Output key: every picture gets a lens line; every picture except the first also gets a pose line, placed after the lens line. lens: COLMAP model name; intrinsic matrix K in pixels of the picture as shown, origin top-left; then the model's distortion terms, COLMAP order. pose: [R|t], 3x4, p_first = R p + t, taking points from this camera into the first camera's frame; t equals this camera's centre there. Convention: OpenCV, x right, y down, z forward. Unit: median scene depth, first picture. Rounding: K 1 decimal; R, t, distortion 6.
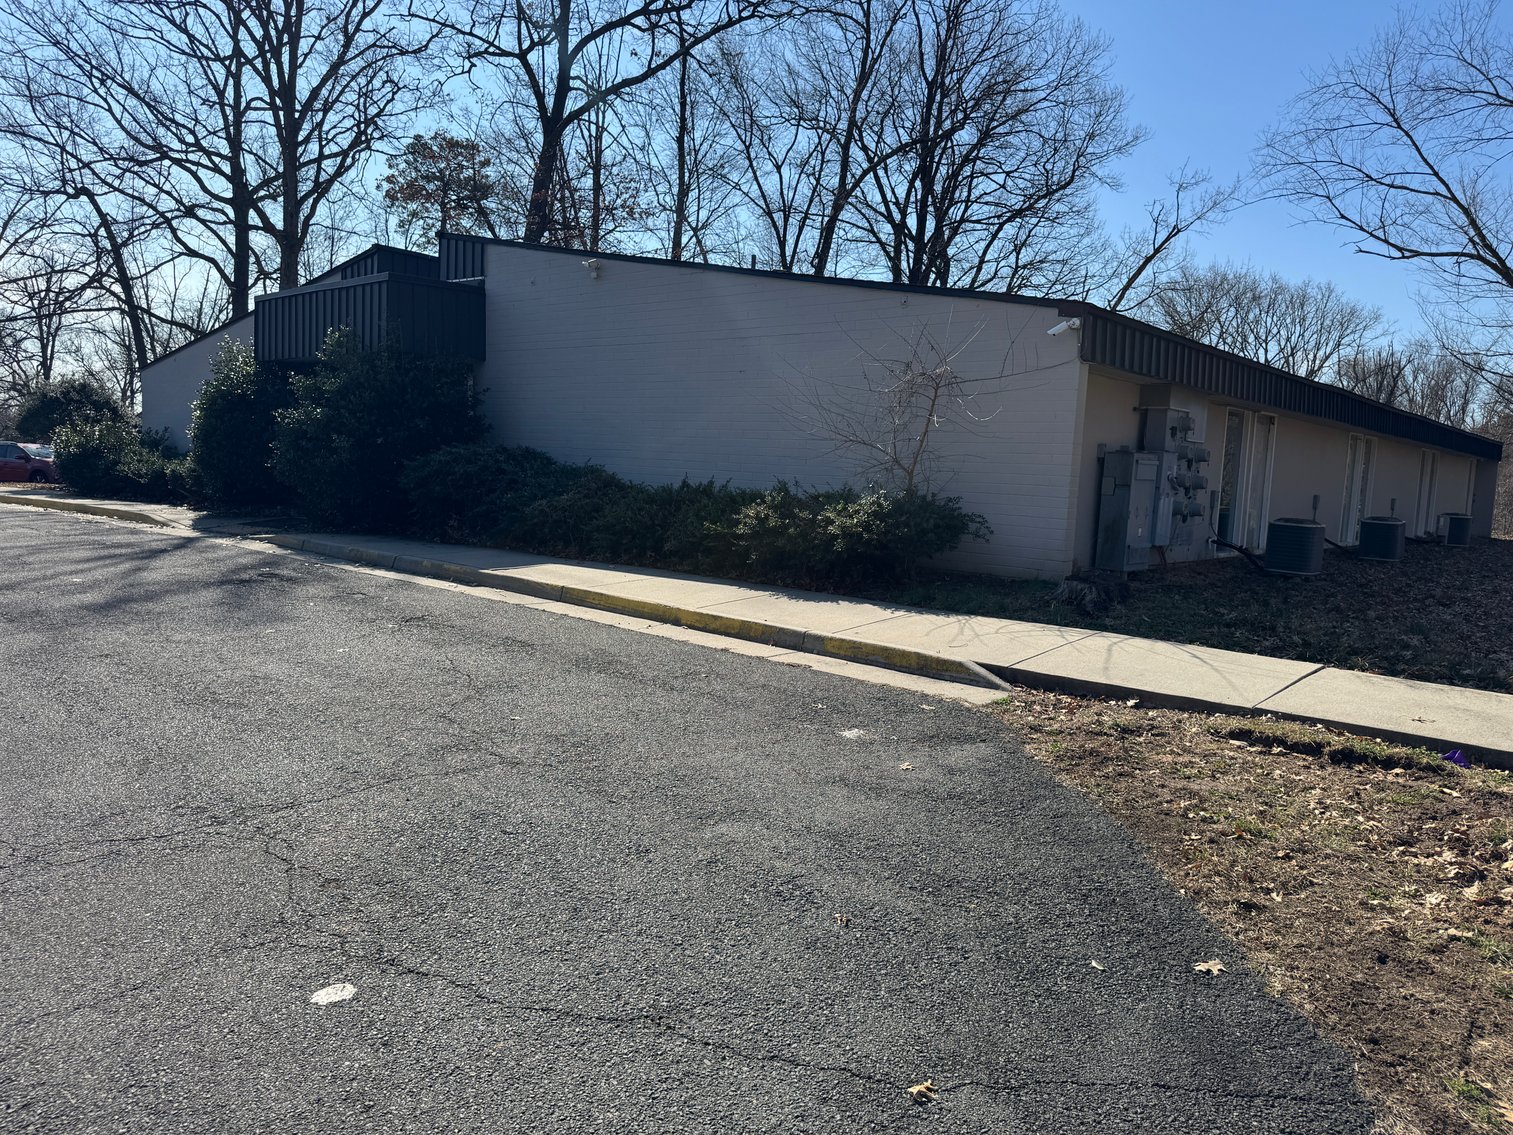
lens RADIAL K [[1071.3, 0, 773.1], [0, 1071.3, 554.9], [0, 0, 1]] dist [0.045120, -0.038552]
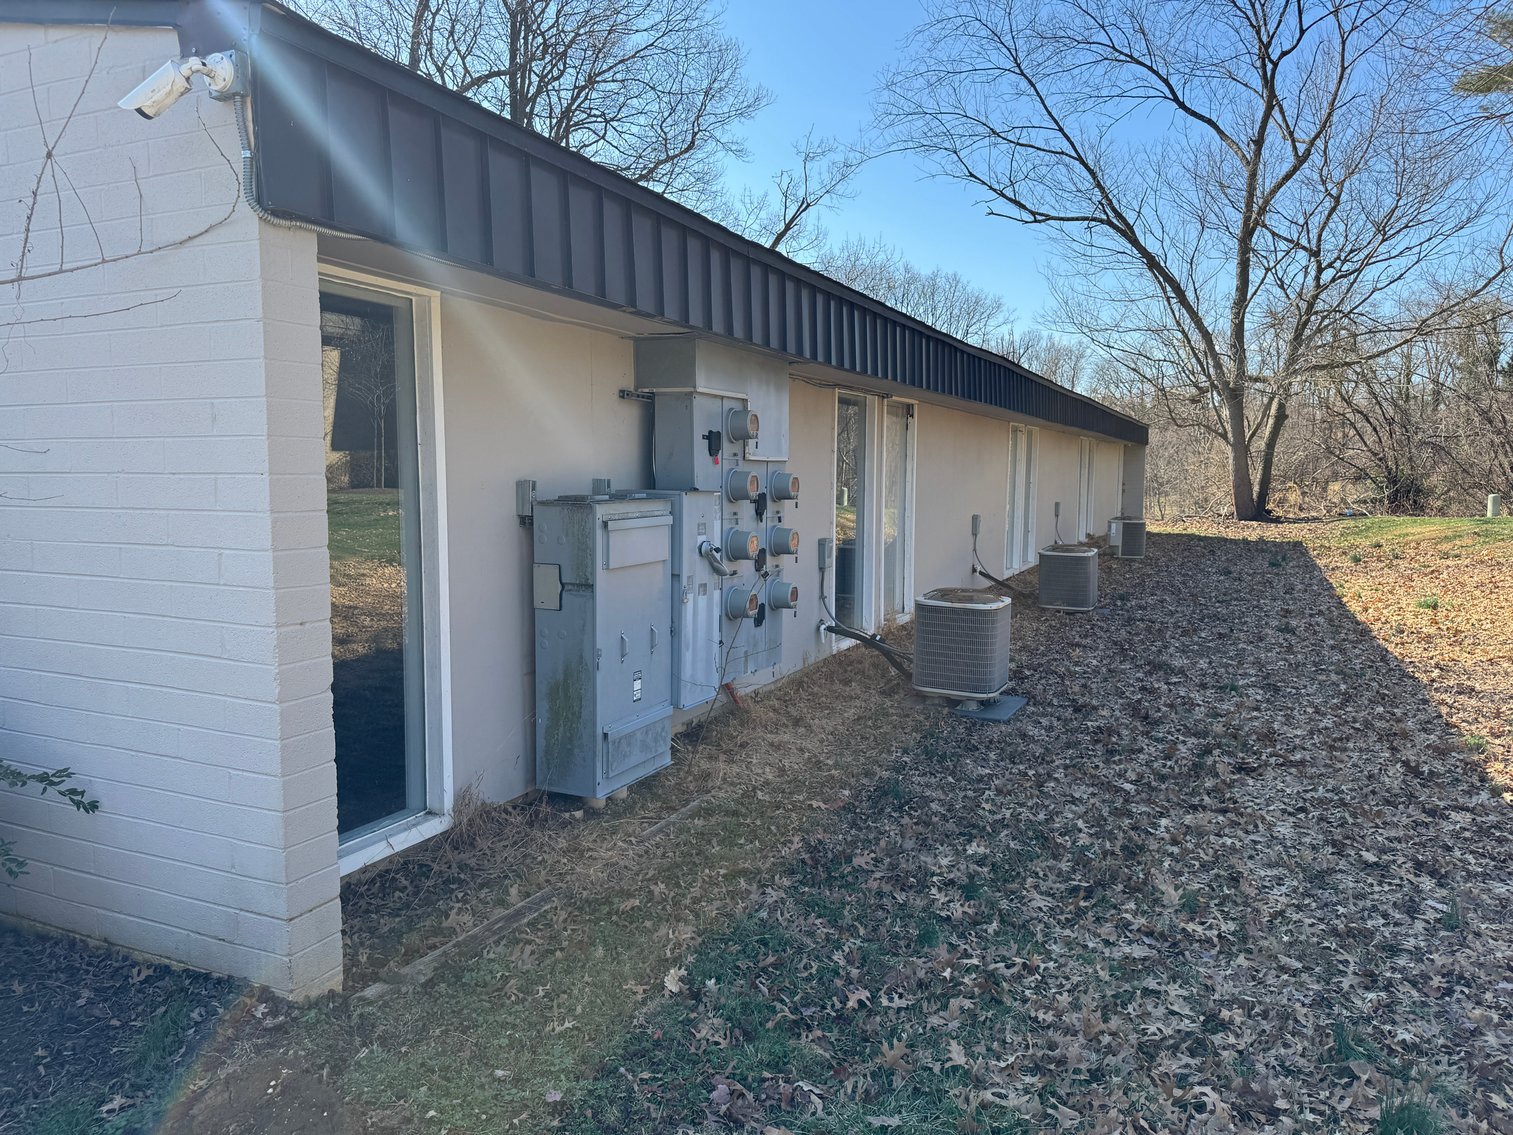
lens RADIAL K [[1071.3, 0, 752.5], [0, 1071.3, 574.4], [0, 0, 1]] dist [0.045120, -0.038552]
pose [[0.959992, -0.072850, 0.270384, 0.094508], [0.067059, 0.997279, 0.030607, -0.025893], [-0.271878, -0.011250, 0.962266, 0.202084]]
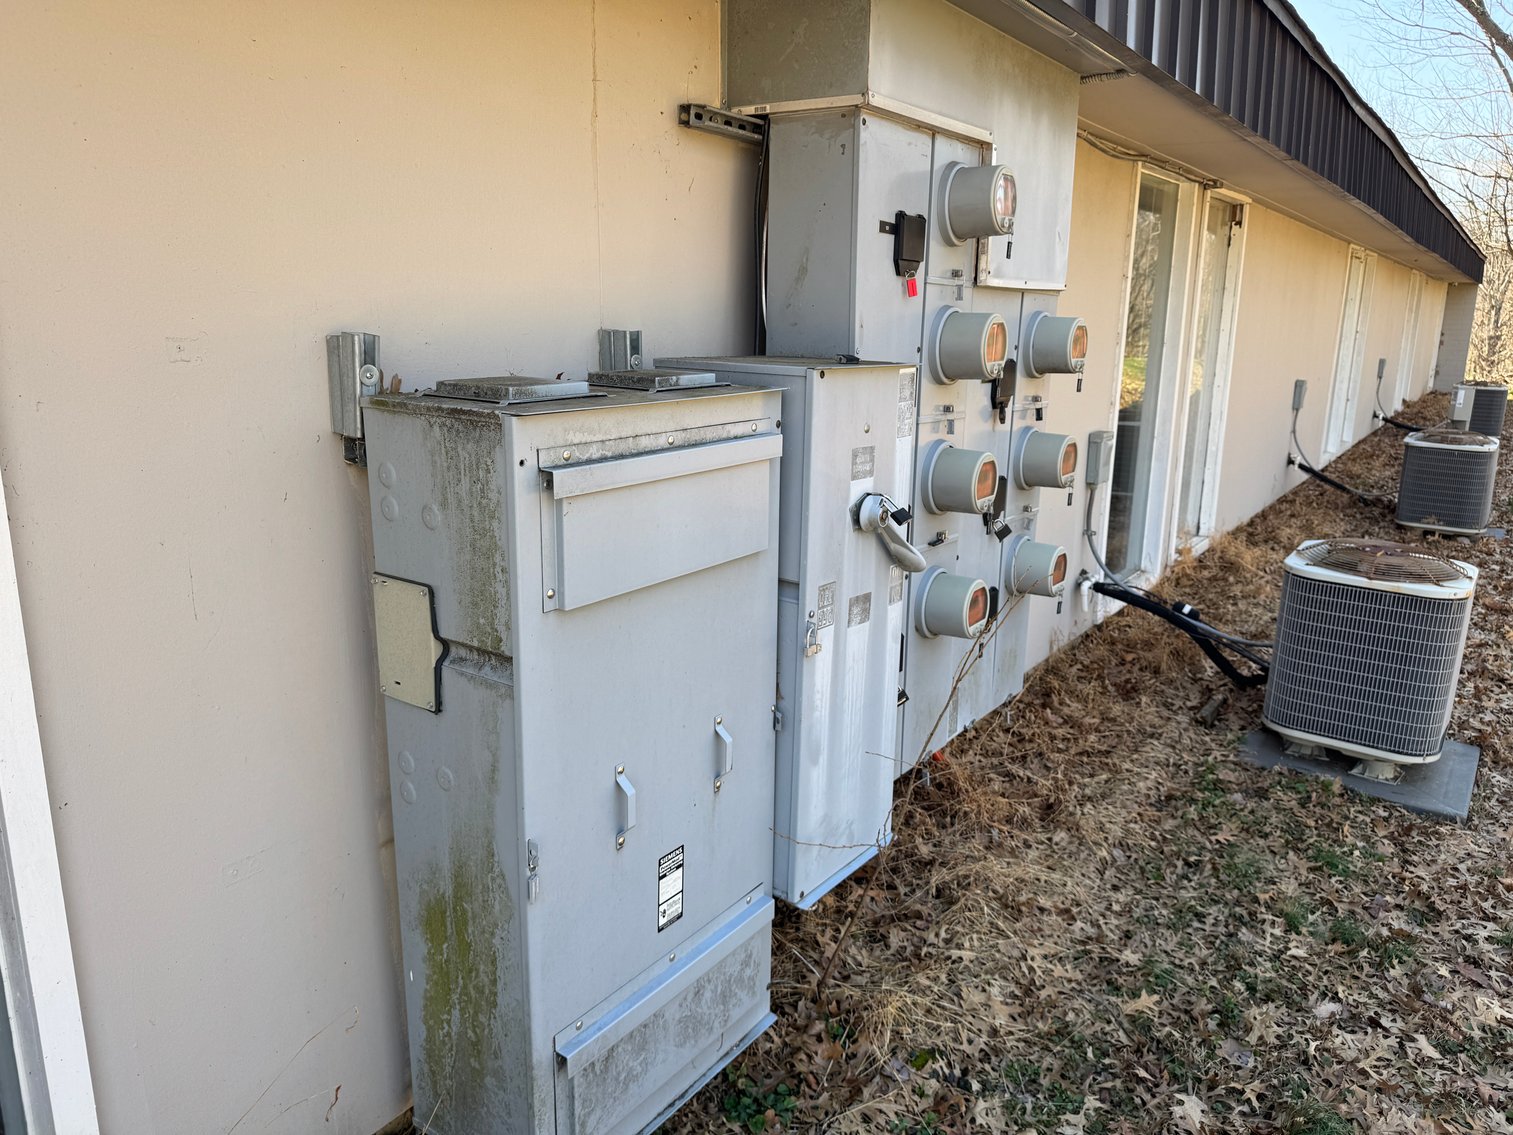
lens RADIAL K [[1071.3, 0, 769.8], [0, 1071.3, 577.6], [0, 0, 1]] dist [0.045120, -0.038552]
pose [[0.993435, -0.063015, 0.095475, 0.118176], [0.046496, 0.984978, 0.166304, -0.032113], [-0.104520, -0.160773, 0.981442, 0.292267]]
